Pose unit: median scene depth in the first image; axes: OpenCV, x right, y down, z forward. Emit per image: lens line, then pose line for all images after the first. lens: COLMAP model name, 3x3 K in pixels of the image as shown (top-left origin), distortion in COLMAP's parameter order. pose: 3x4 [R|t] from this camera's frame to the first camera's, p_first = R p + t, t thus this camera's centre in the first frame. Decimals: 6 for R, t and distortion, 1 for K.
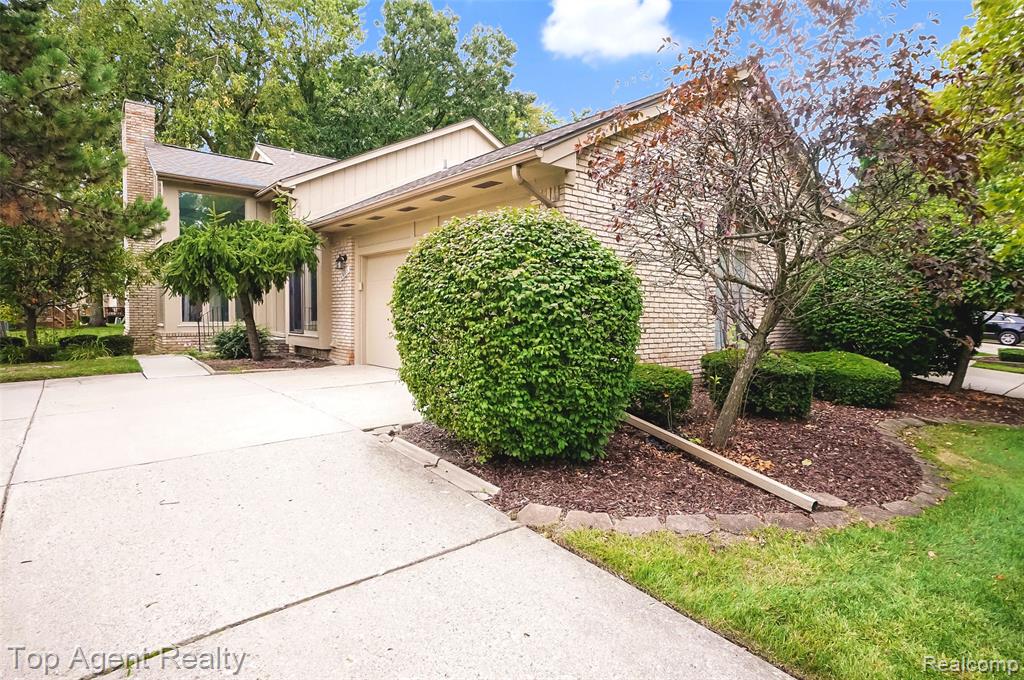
lens RADIAL K [[544.8, 0, 510.8], [0, 544.8, 329.6], [0, 0, 1]] dist [-0.042864, 0.029220]
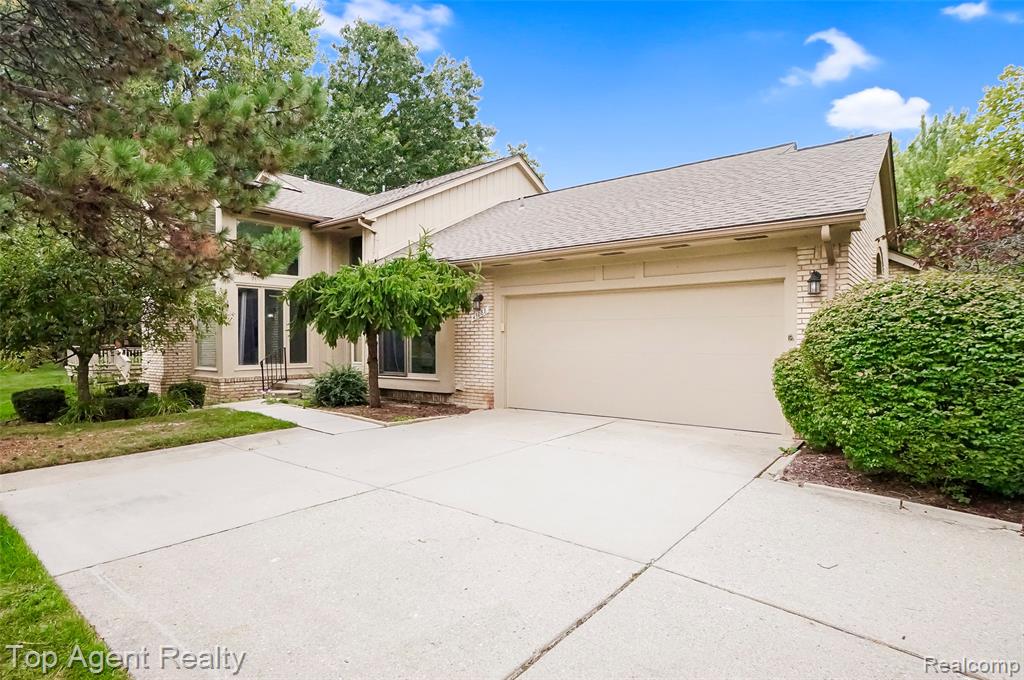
lens RADIAL K [[544.8, 0, 510.8], [0, 544.8, 329.6], [0, 0, 1]] dist [-0.042864, 0.029220]
pose [[0.978554, -0.008618, 0.205811, -0.369053], [0.018524, 0.998758, -0.046258, -0.024342], [-0.205156, 0.049078, 0.977498, 0.037520]]
